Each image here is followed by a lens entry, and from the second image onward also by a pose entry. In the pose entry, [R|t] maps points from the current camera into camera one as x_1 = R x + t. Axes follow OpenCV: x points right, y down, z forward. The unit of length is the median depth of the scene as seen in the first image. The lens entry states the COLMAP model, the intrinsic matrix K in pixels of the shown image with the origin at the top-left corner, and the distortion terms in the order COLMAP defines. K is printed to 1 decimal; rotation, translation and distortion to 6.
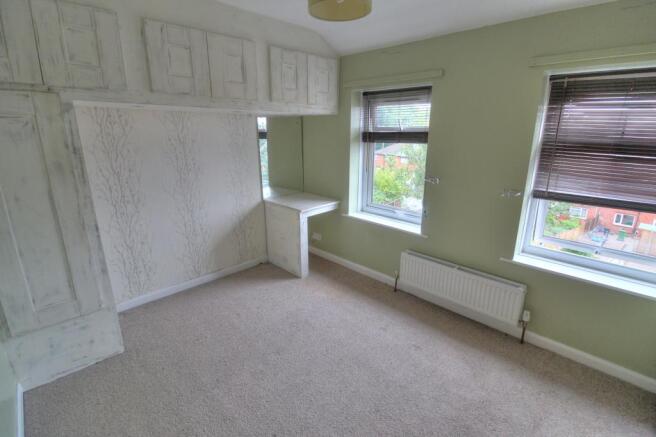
lens RADIAL K [[307.1, 0, 331.4], [0, 307.1, 206.4], [0, 0, 1]] dist [0.001592, -0.011053]
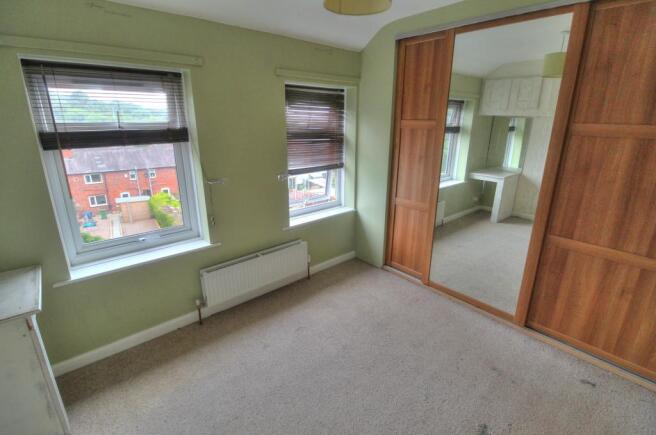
lens RADIAL K [[307.1, 0, 331.4], [0, 307.1, 205.4], [0, 0, 1]] dist [0.001592, -0.011053]
pose [[0.072581, -0.272779, 0.959335, -0.508517], [0.238987, 0.938606, 0.248804, -0.154972], [-0.968306, 0.211210, 0.133316, 0.532110]]
